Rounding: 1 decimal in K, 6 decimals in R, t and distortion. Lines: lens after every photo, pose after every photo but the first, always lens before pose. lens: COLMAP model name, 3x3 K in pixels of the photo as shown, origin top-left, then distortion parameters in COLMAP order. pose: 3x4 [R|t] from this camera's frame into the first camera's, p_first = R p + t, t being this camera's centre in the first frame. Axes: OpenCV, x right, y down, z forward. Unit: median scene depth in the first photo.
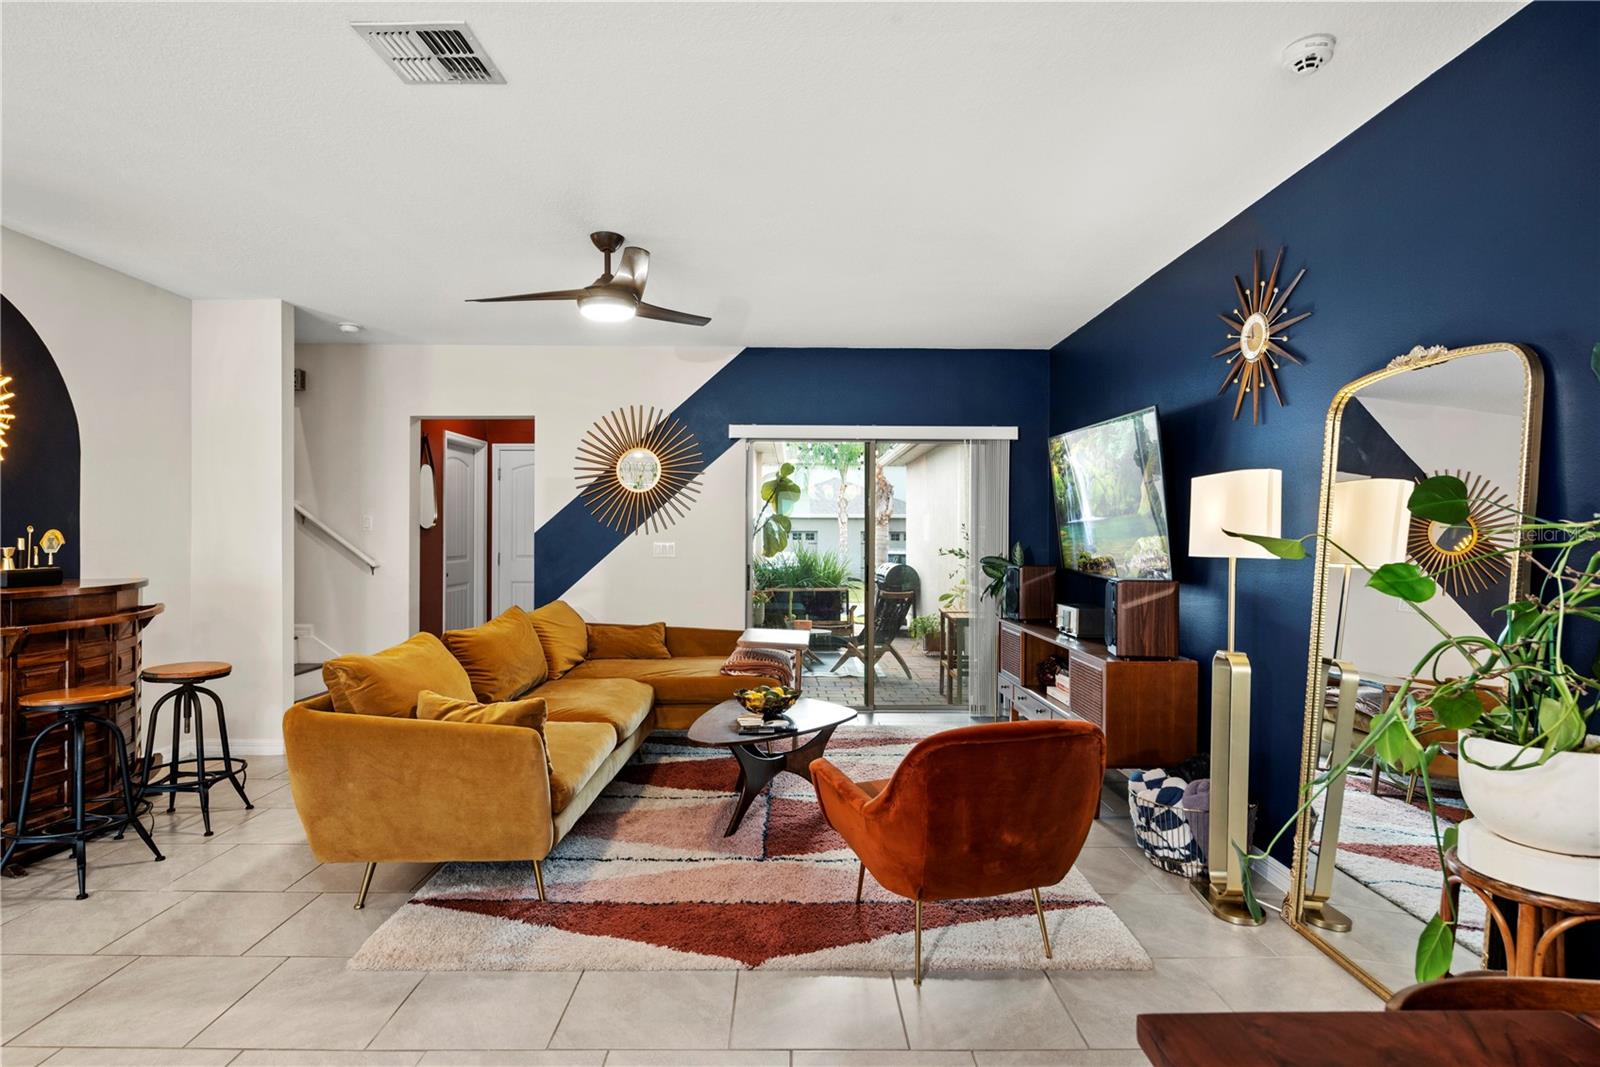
lens RADIAL K [[833.4, 0, 800.0], [0, 833.4, 533.5], [0, 0, 1]] dist [-0.009855, -0.000598]
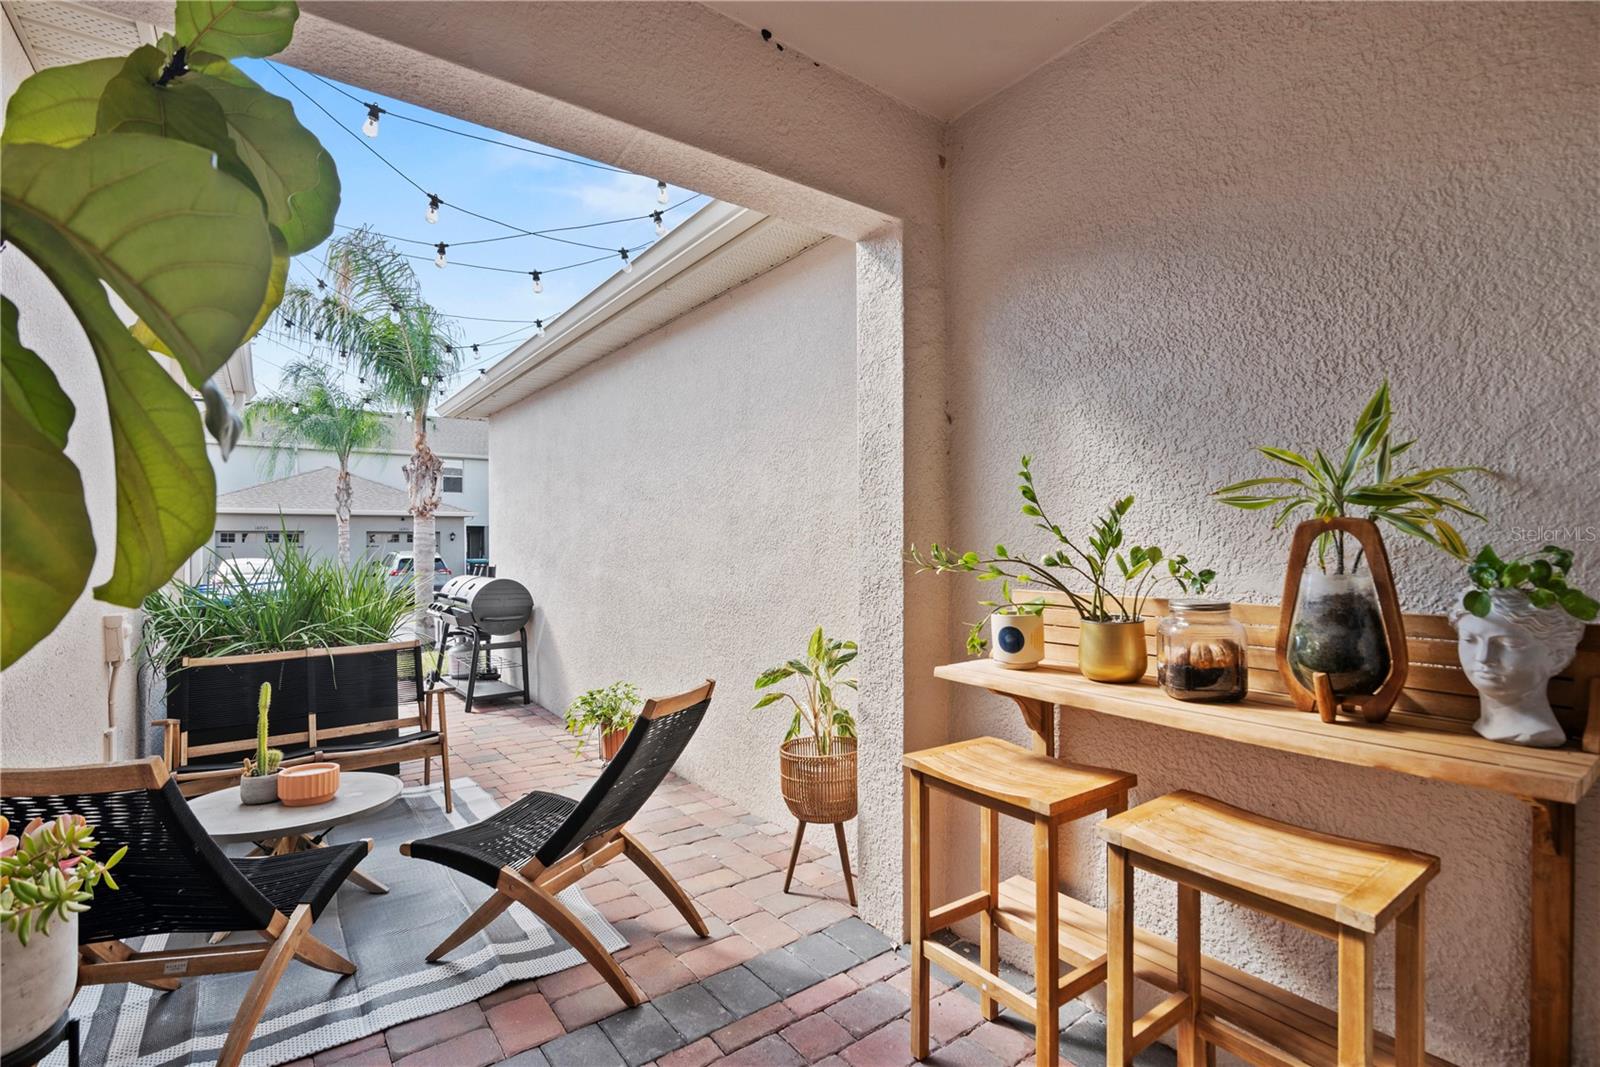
lens RADIAL K [[742.8, 0, 806.3], [0, 742.8, 537.2], [0, 0, 1]] dist [0.007562, 0.000324]
pose [[0.813549, -0.002572, 0.581490, -0.005513], [0.002683, 0.999996, 0.000669, 0.010752], [-0.581490, 0.001015, 0.813553, 0.548444]]
